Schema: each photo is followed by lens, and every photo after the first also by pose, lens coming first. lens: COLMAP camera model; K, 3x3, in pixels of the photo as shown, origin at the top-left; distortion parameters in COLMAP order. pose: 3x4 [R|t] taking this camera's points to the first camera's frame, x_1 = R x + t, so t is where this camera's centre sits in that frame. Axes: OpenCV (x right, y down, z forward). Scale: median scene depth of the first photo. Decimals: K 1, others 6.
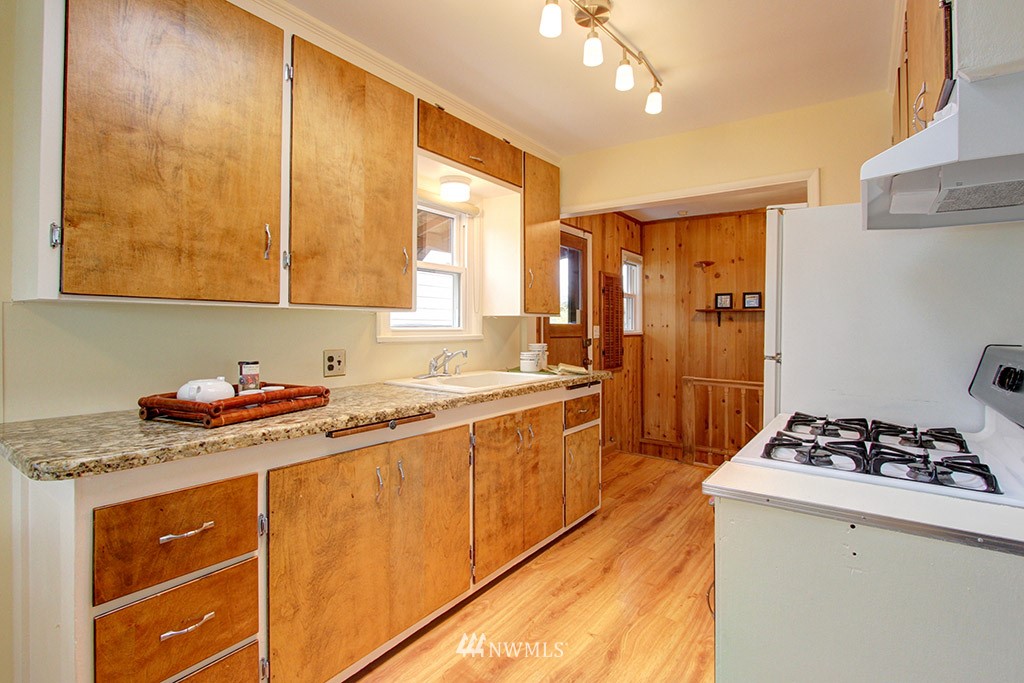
lens RADIAL K [[492.8, 0, 533.6], [0, 492.8, 321.4], [0, 0, 1]] dist [0.001378, 0.000598]
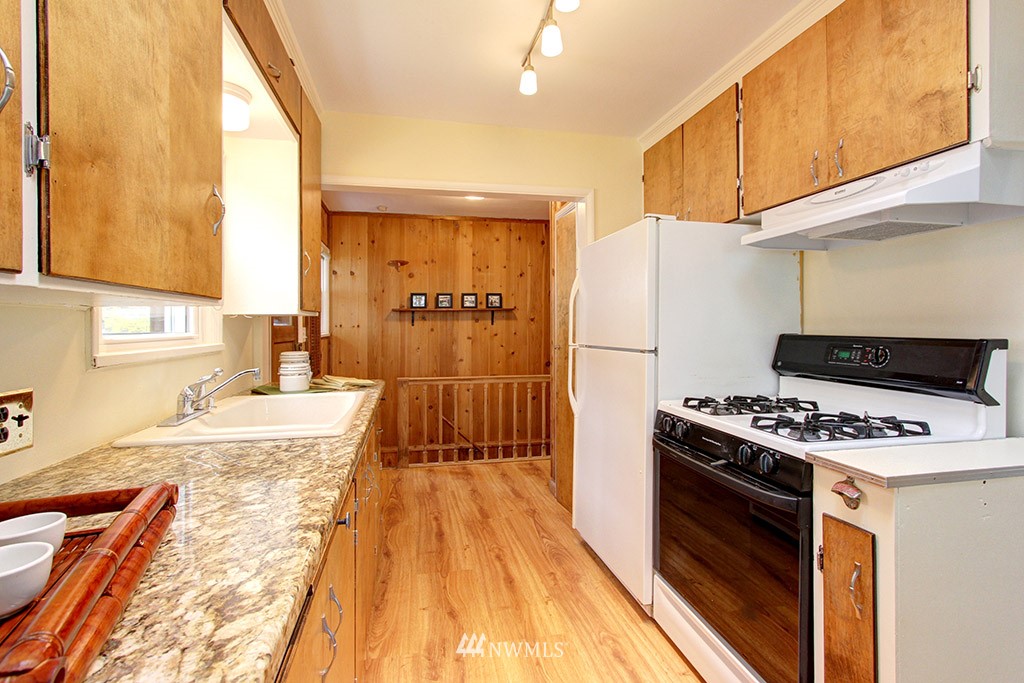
lens RADIAL K [[466.9, 0, 512.2], [0, 466.9, 319.1], [0, 0, 1]] dist [-0.000172, -0.000160]
pose [[0.693829, -0.005738, 0.720117, -0.336464], [0.009826, 0.999951, -0.001499, -0.000093], [-0.720073, 0.008116, 0.693851, 0.347726]]
